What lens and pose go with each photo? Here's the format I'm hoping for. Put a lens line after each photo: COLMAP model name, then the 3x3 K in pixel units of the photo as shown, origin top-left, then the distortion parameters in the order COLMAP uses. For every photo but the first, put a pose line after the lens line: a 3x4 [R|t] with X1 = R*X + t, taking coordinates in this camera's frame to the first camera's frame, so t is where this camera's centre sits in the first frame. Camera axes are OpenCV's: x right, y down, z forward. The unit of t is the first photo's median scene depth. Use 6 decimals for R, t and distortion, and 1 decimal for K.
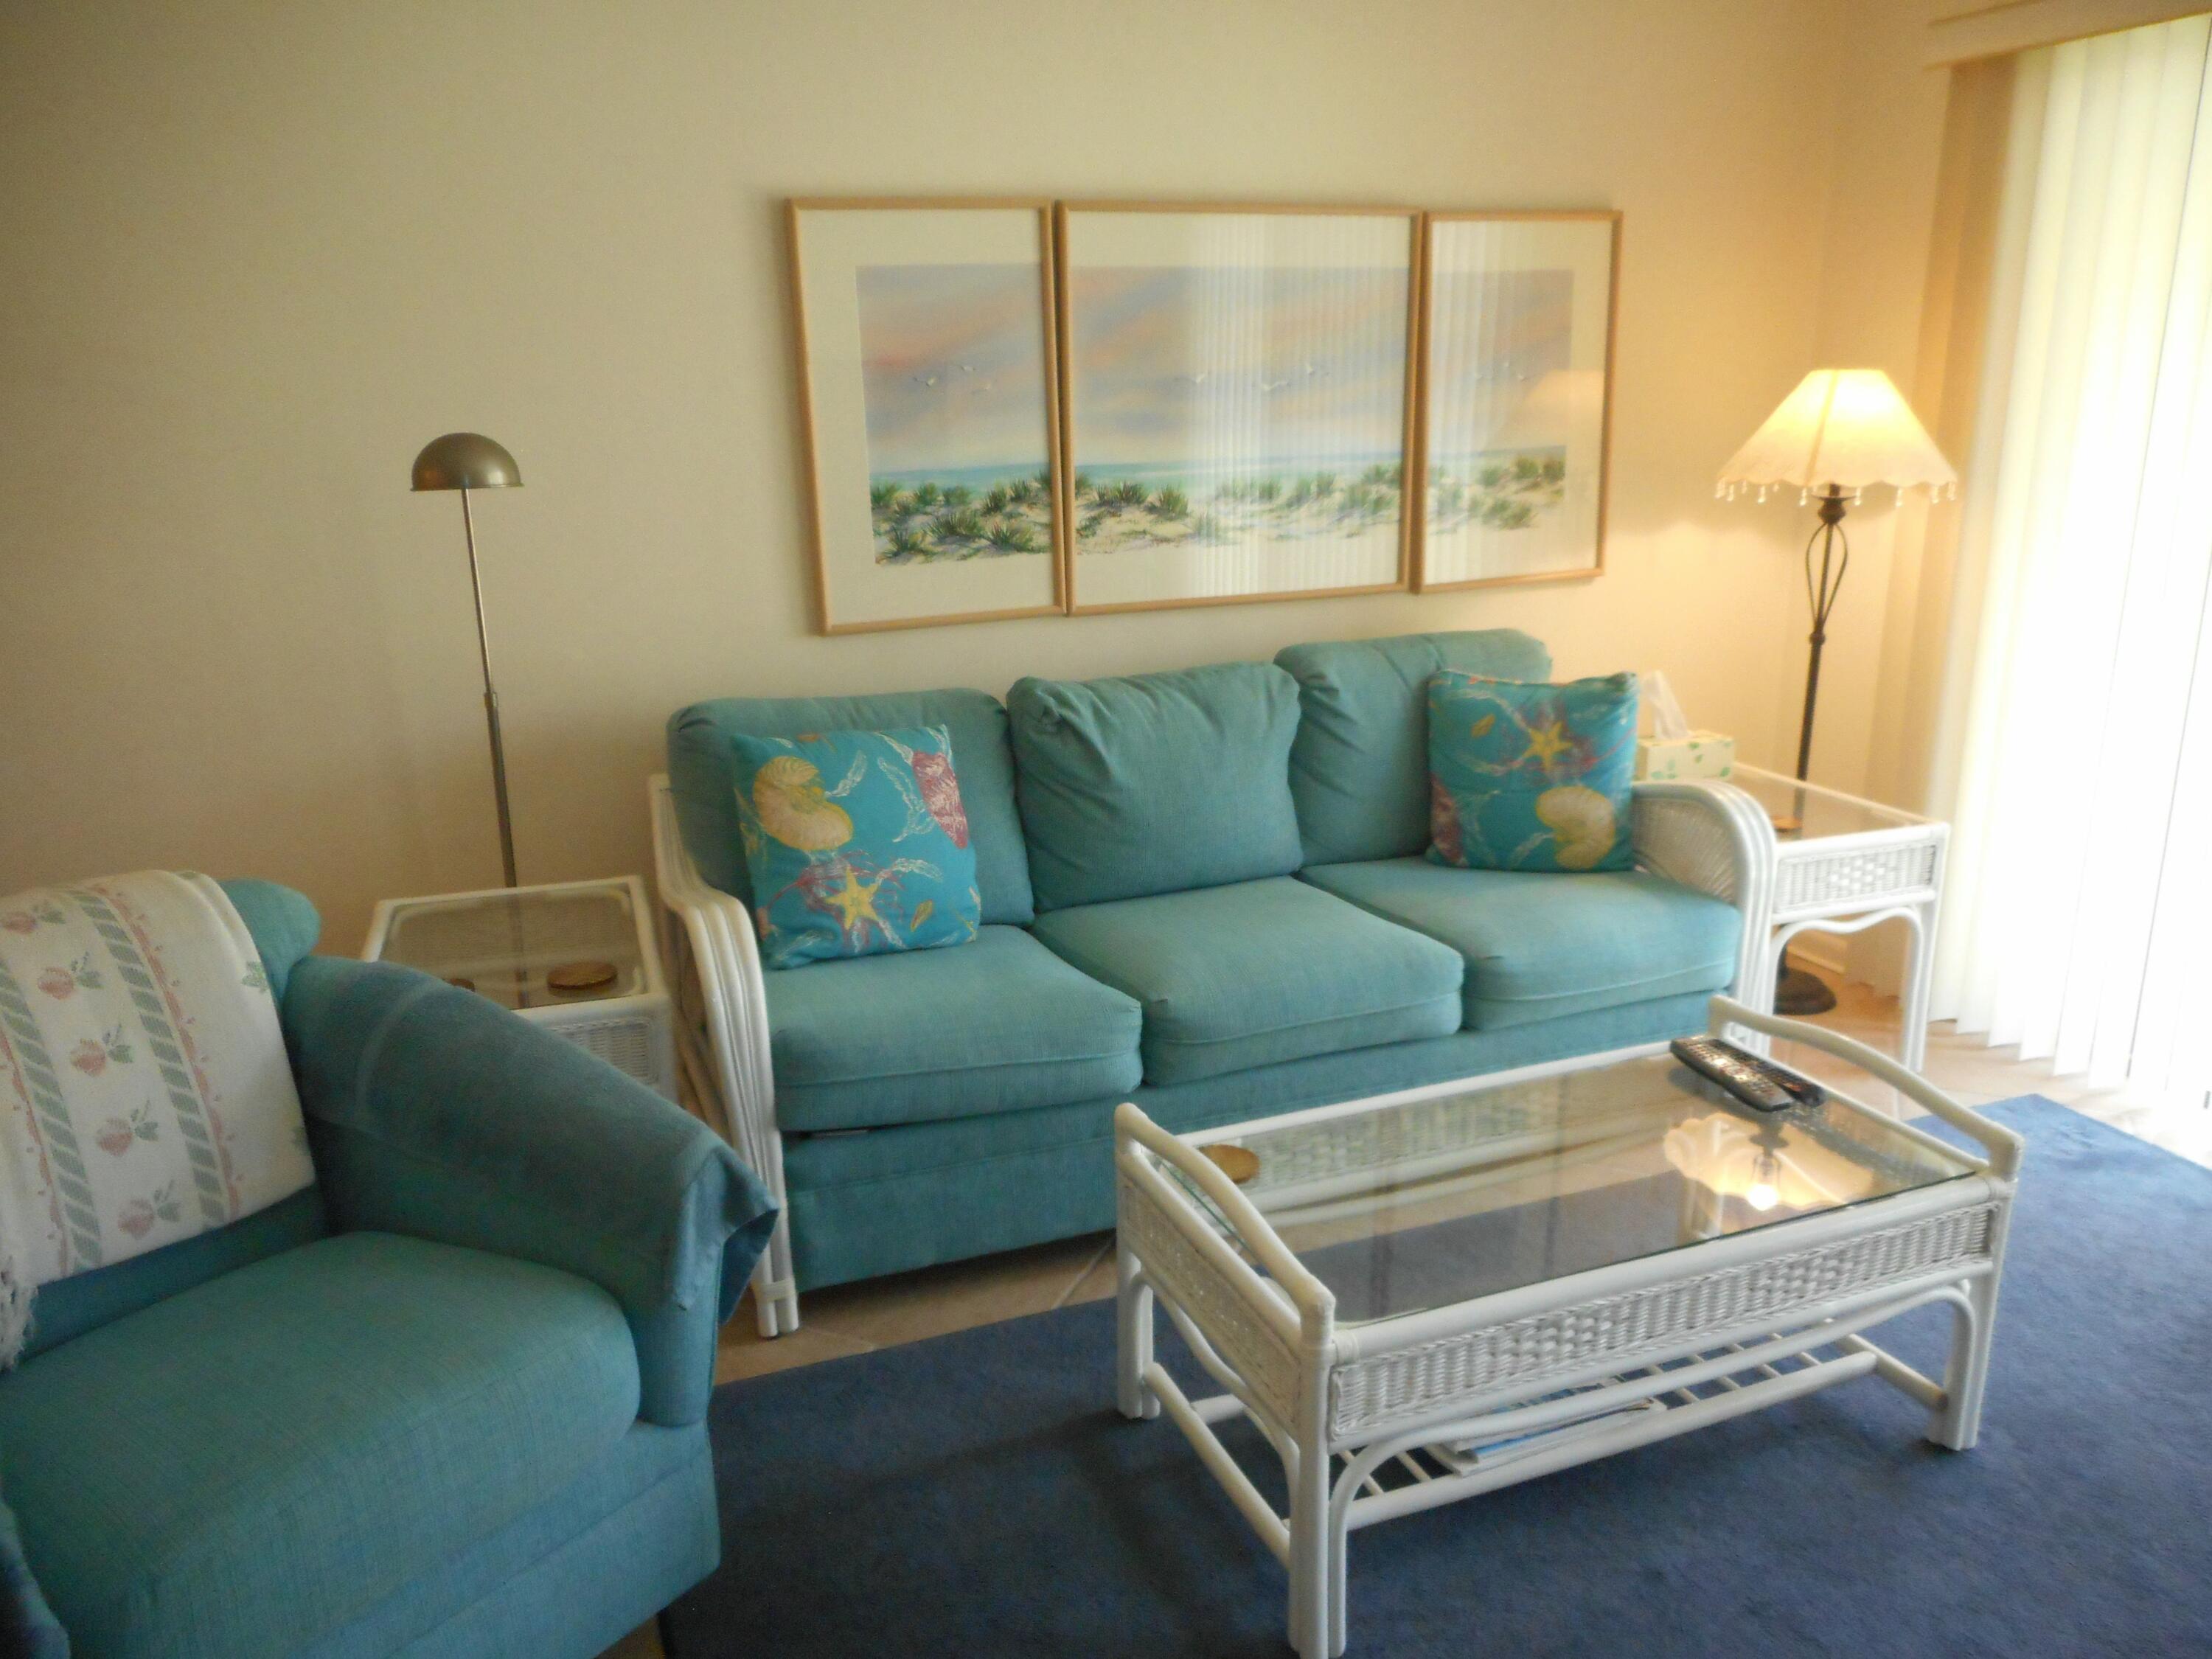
lens RADIAL K [[1654.1, 0, 1105.2], [0, 1654.1, 832.2], [0, 0, 1]] dist [-0.005258, -0.001569]
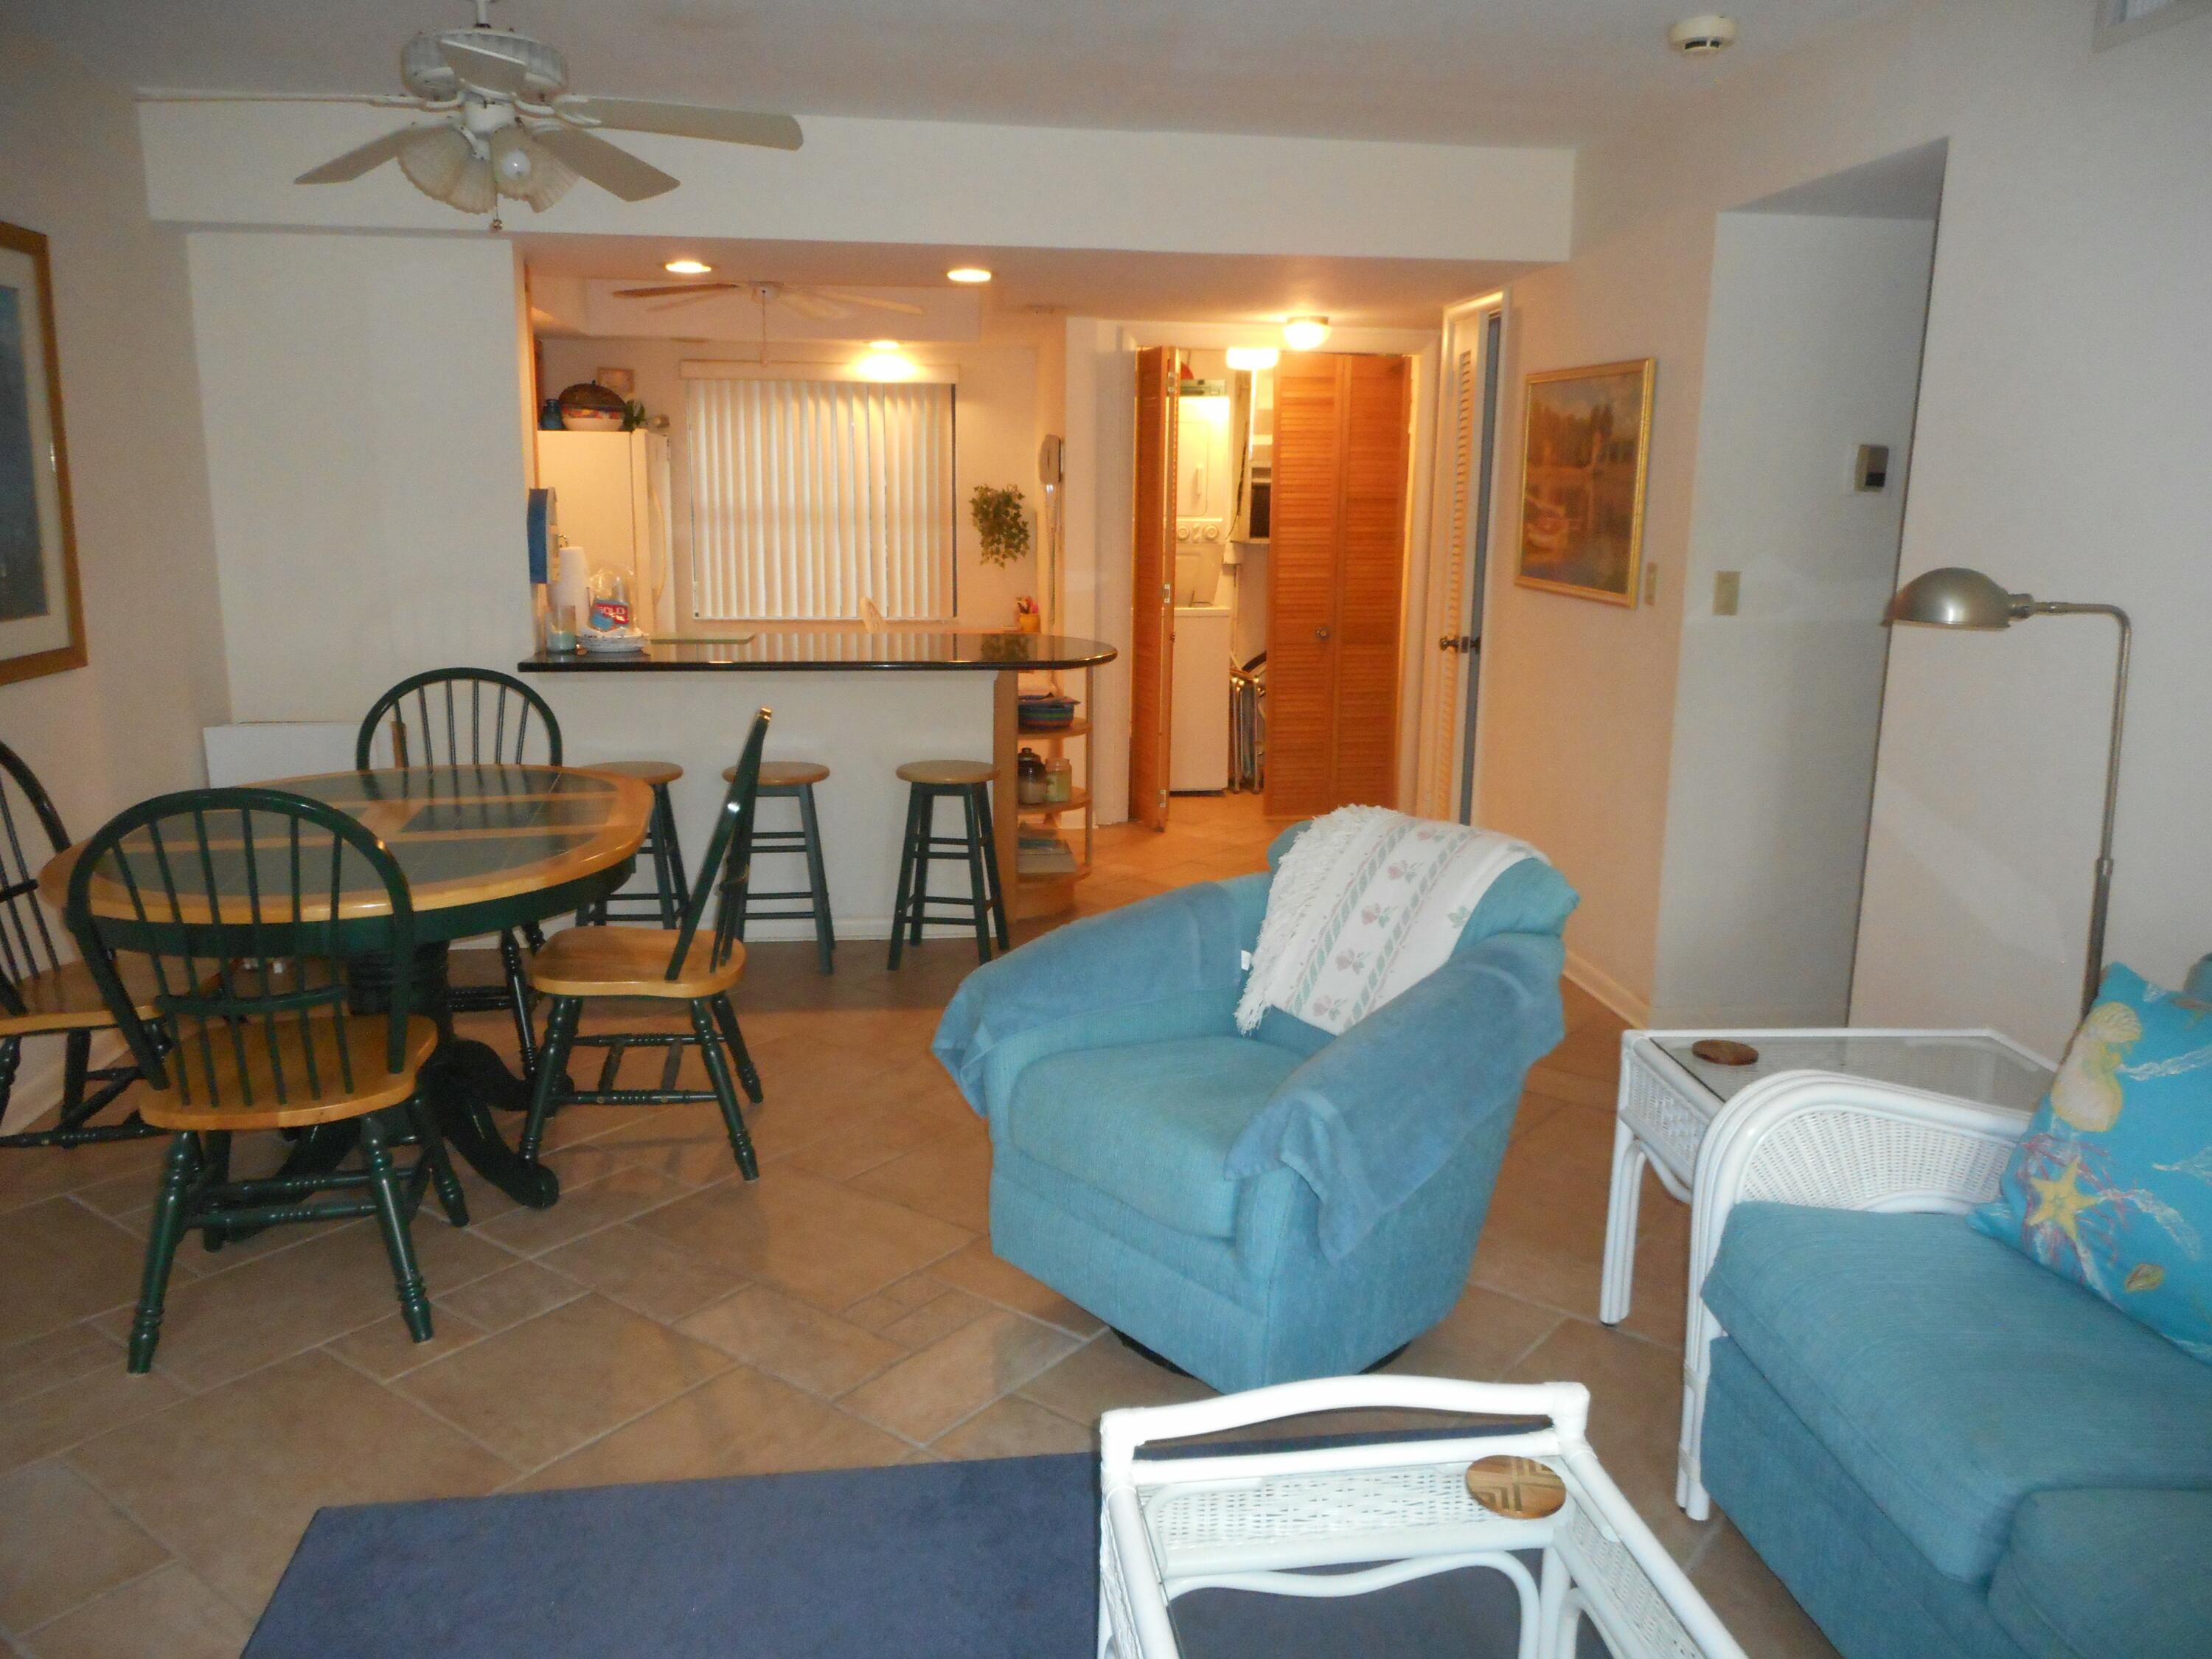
lens RADIAL K [[1654.1, 0, 1105.6], [0, 1654.1, 828.6], [0, 0, 1]] dist [-0.005258, -0.001569]
pose [[-0.231431, 0.207771, -0.950406, 0.636220], [-0.273447, 0.923650, 0.268508, -0.200291], [0.933631, 0.322027, -0.156947, 0.648594]]
